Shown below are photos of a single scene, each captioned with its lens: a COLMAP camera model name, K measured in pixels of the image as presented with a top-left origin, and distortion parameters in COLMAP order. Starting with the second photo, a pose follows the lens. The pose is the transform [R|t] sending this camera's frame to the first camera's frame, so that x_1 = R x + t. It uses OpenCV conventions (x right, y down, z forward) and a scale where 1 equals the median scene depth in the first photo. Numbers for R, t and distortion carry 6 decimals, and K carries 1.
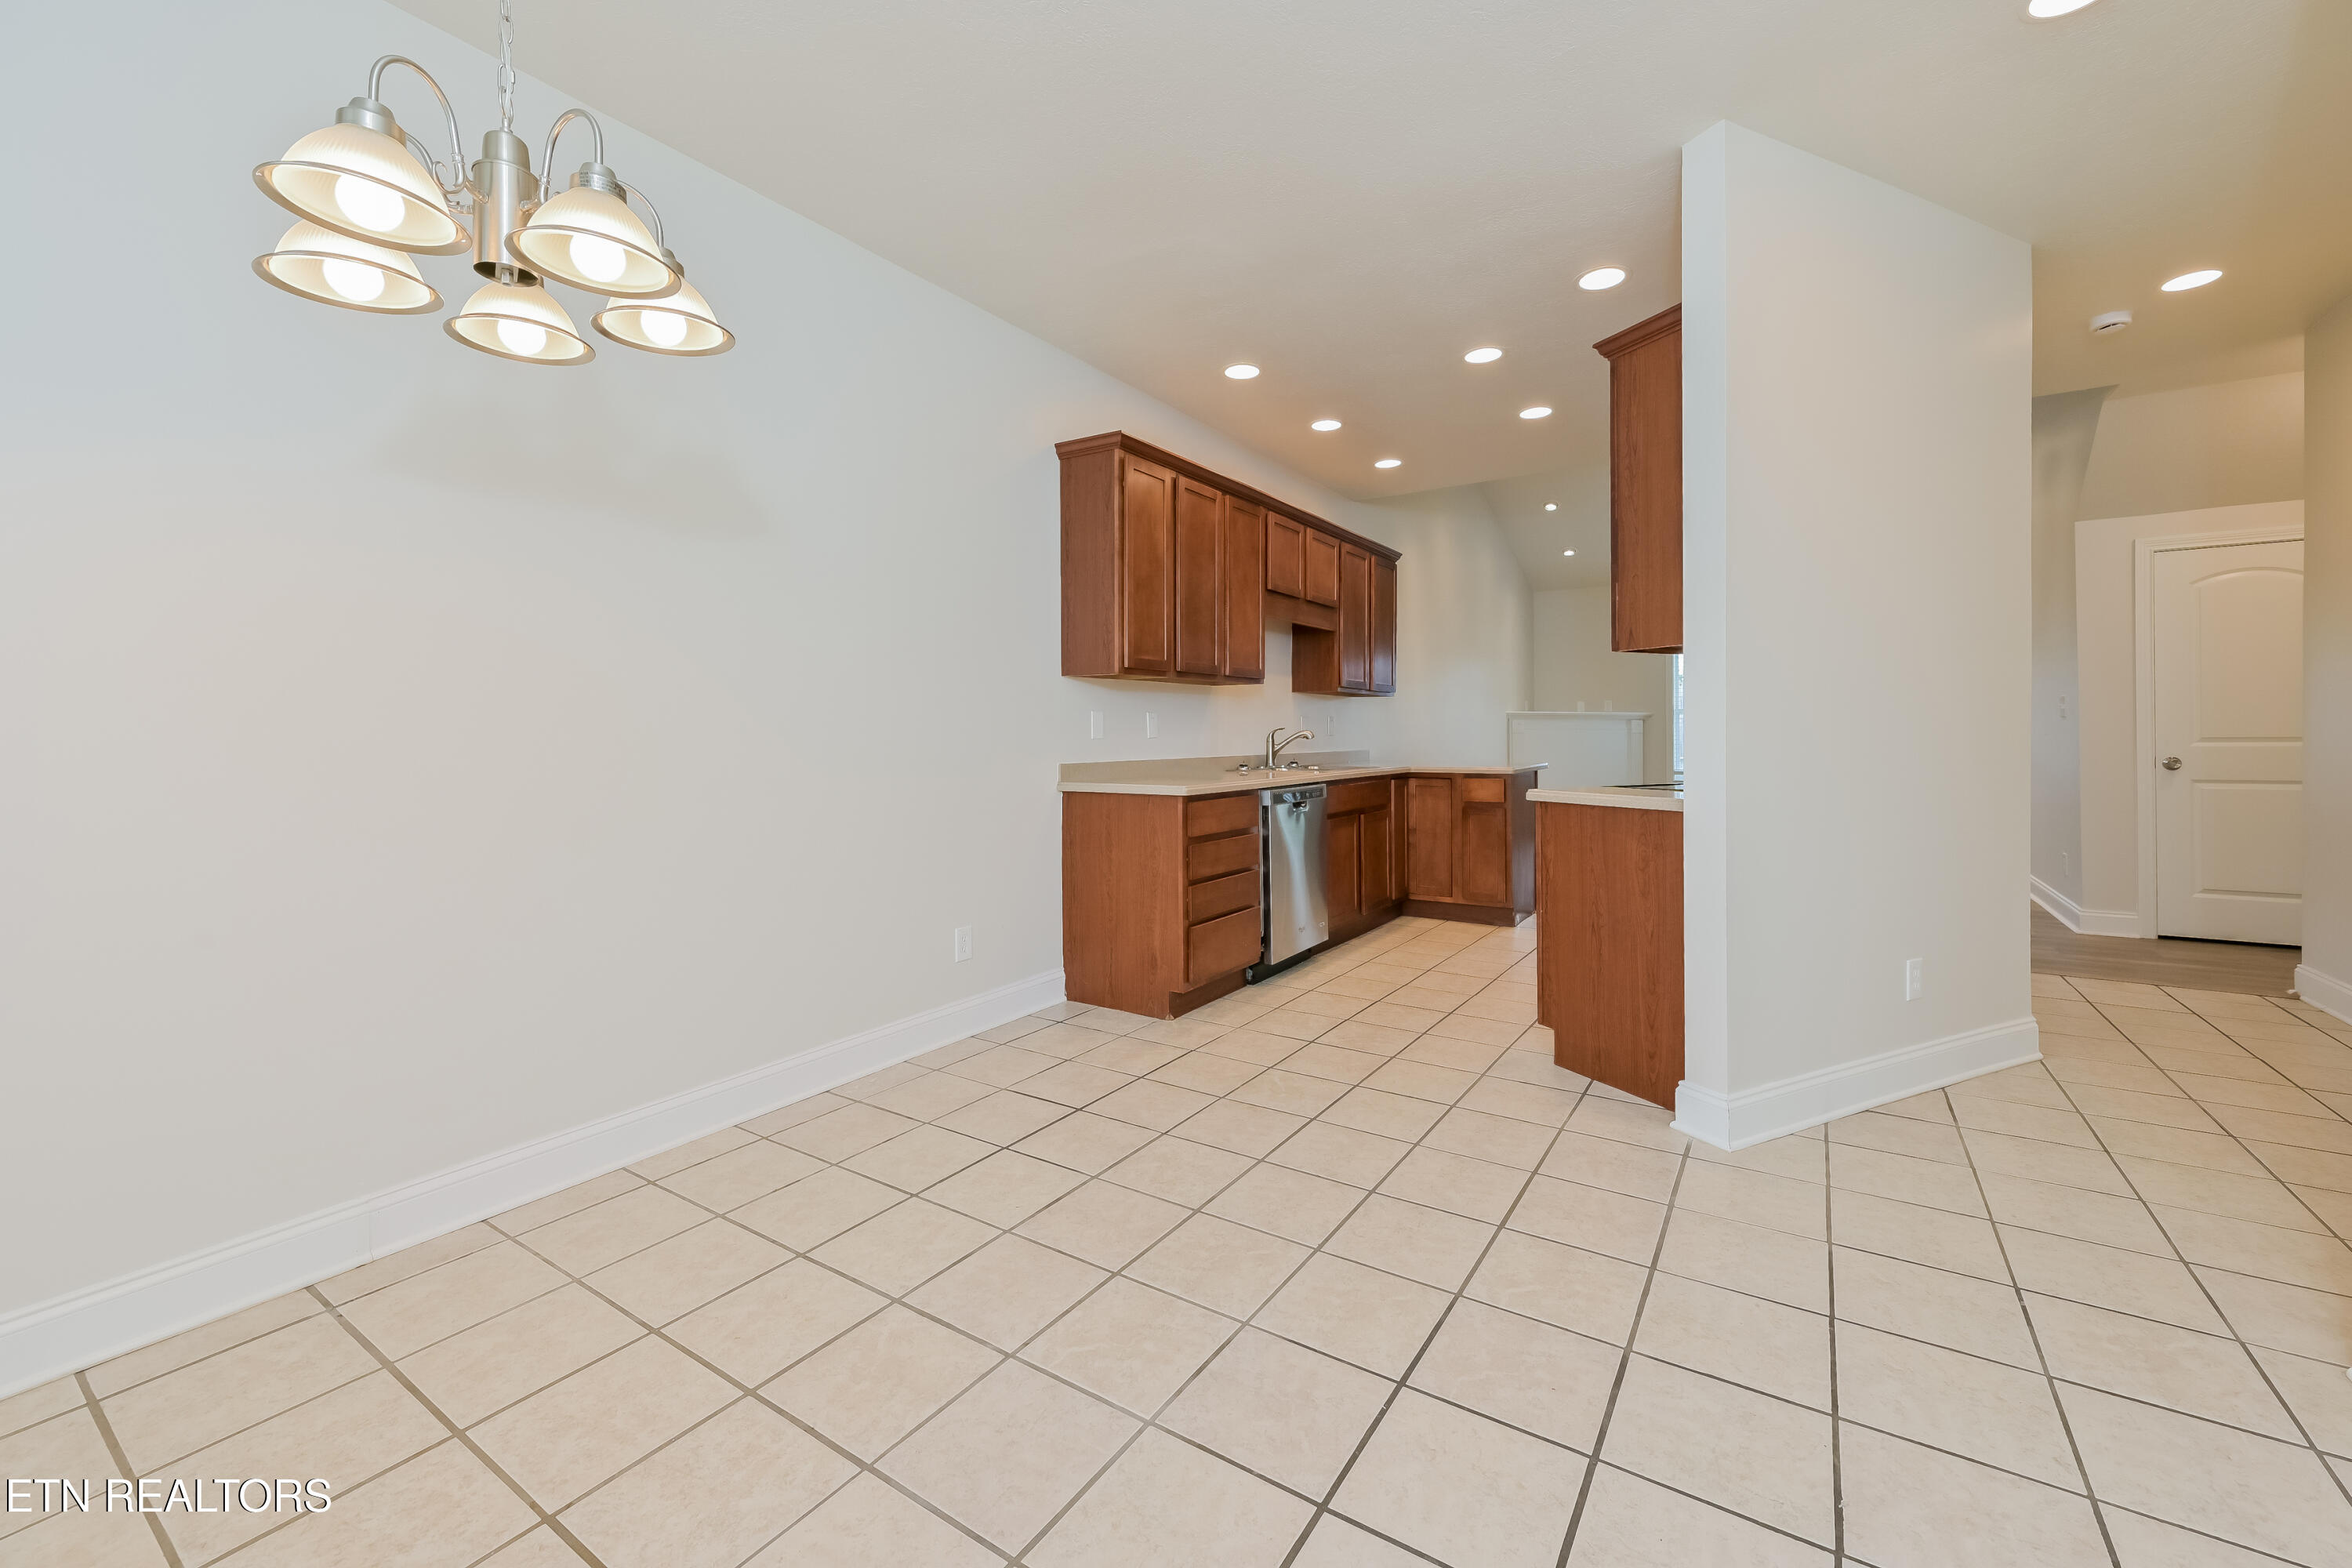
lens RADIAL K [[955.6, 0, 1181.5], [0, 955.6, 729.0], [0, 0, 1]] dist [-0.001152, -0.000156]
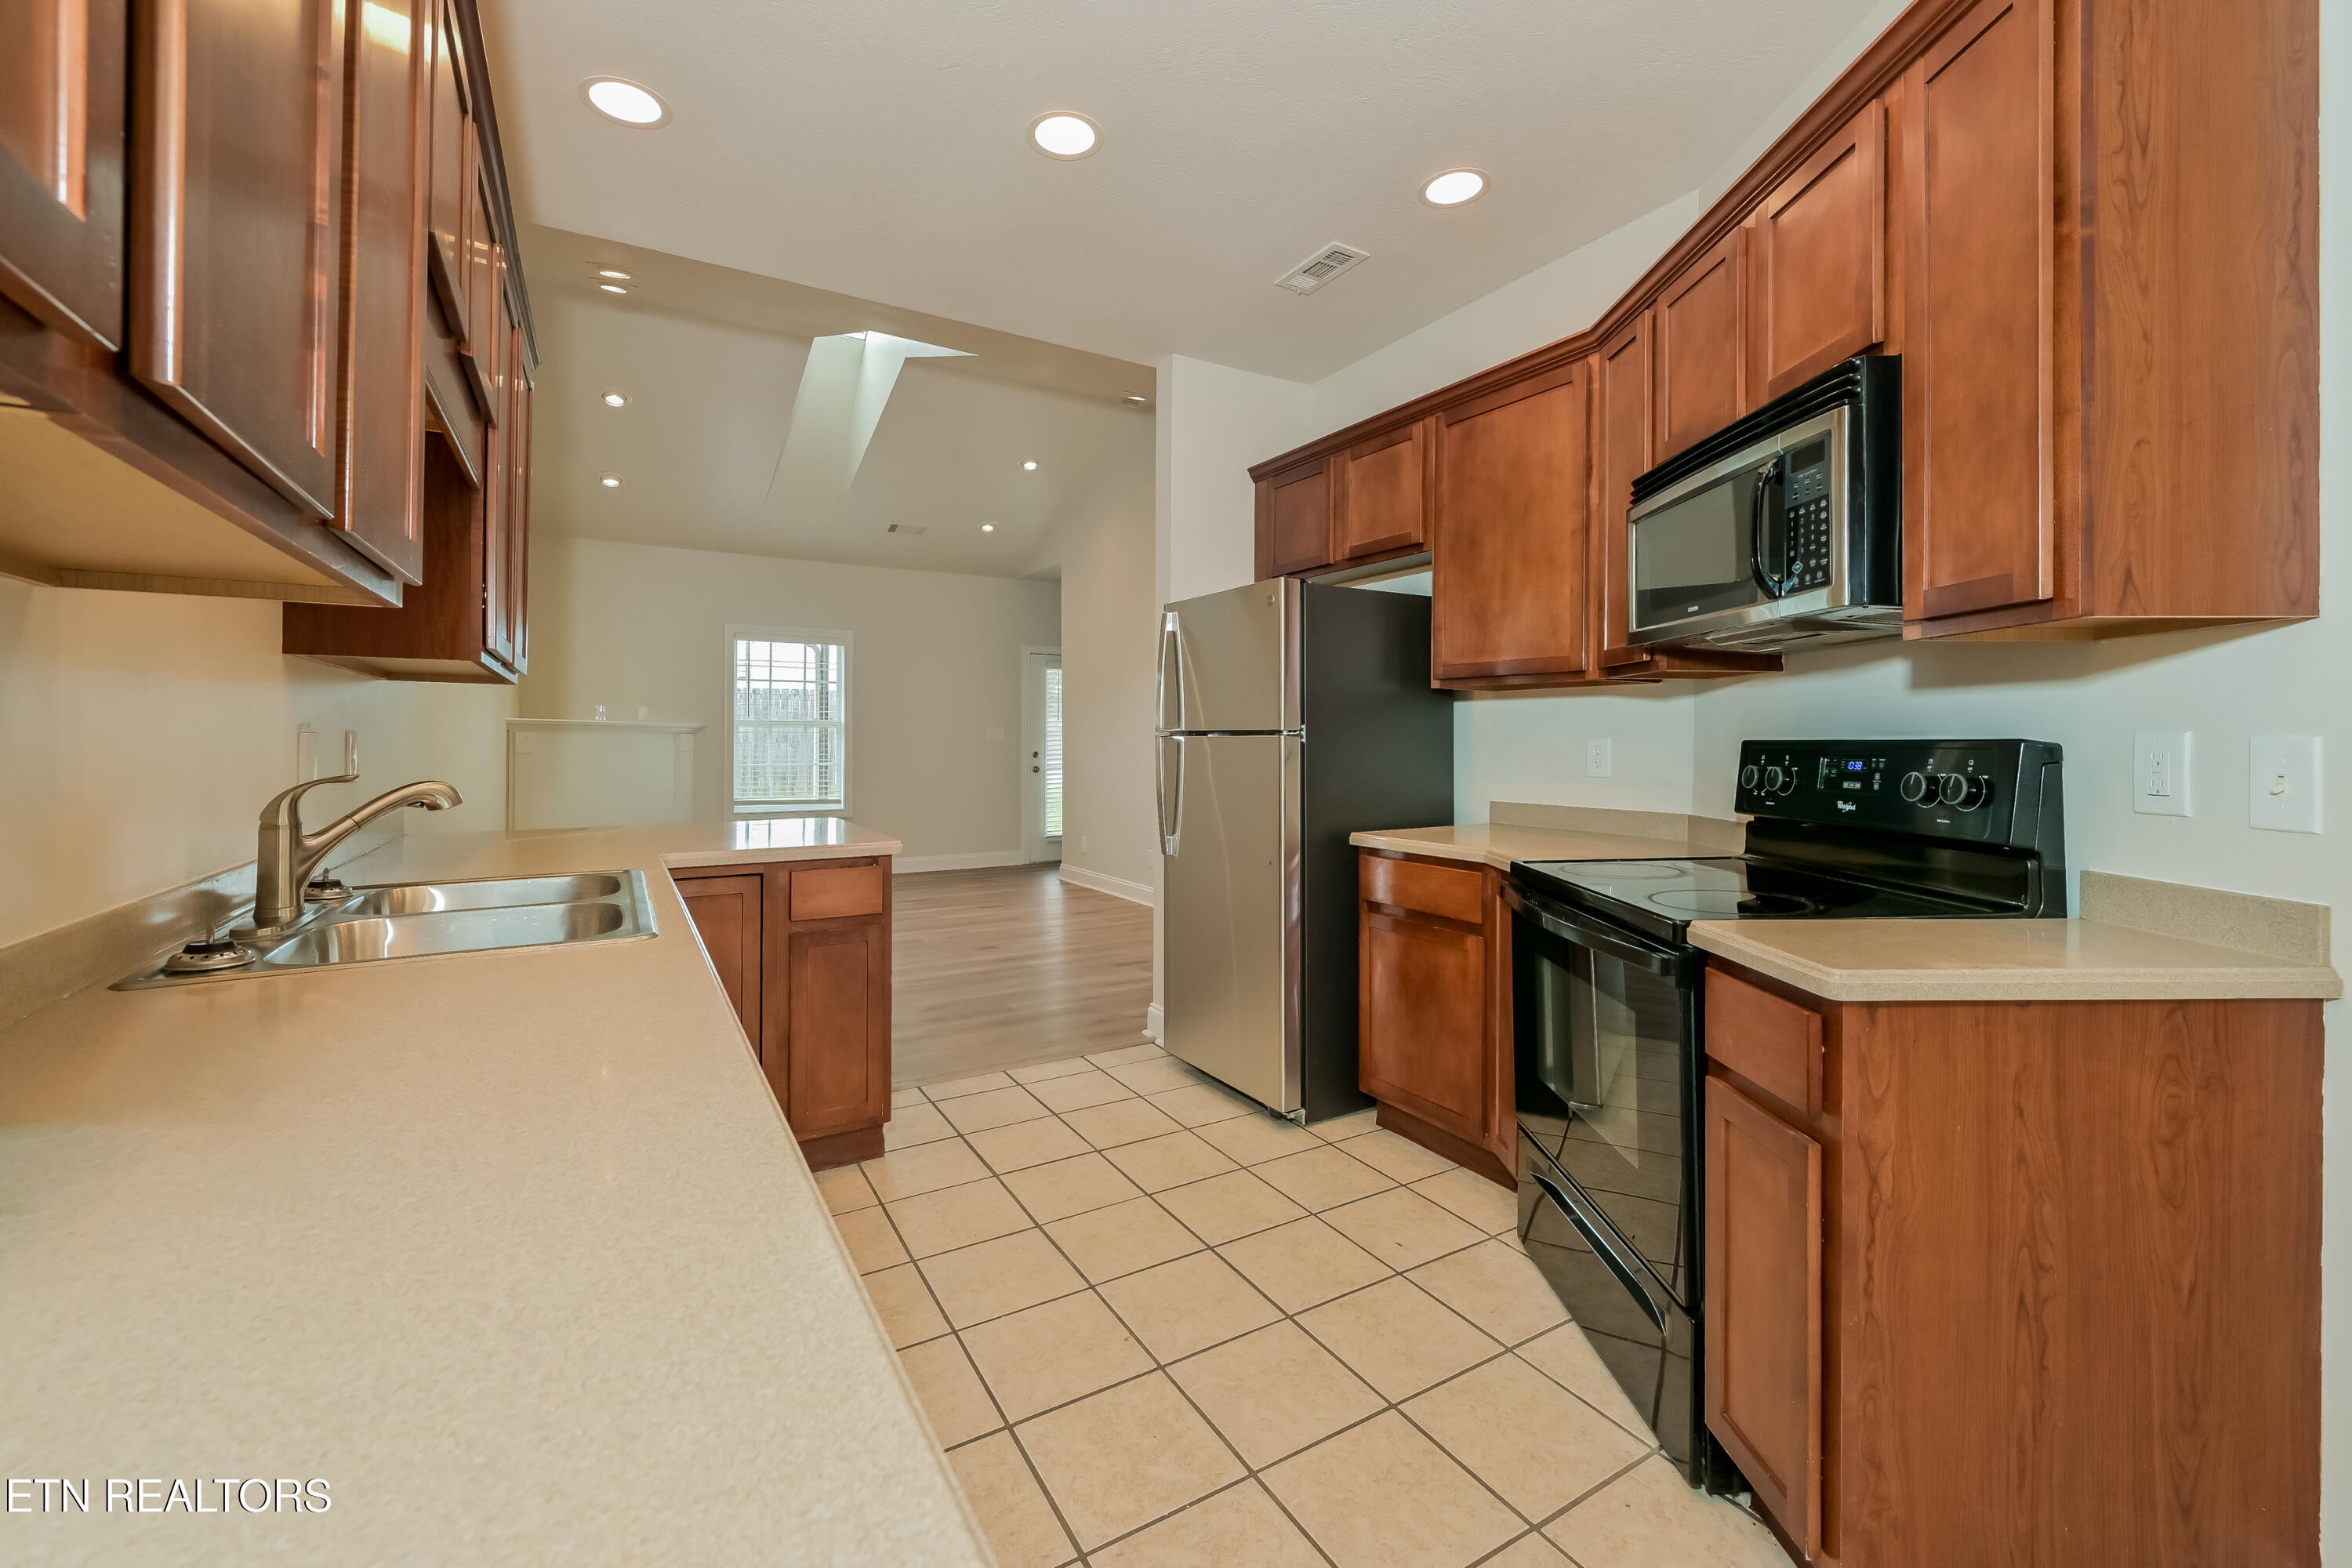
lens RADIAL K [[955.6, 0, 1181.5], [0, 955.6, 729.0], [0, 0, 1]] dist [-0.001152, -0.000156]
pose [[0.426564, 0.013749, 0.904353, -0.019148], [-0.007959, 0.999903, -0.011448, -0.005884], [-0.904422, -0.002314, 0.426632, 0.275486]]
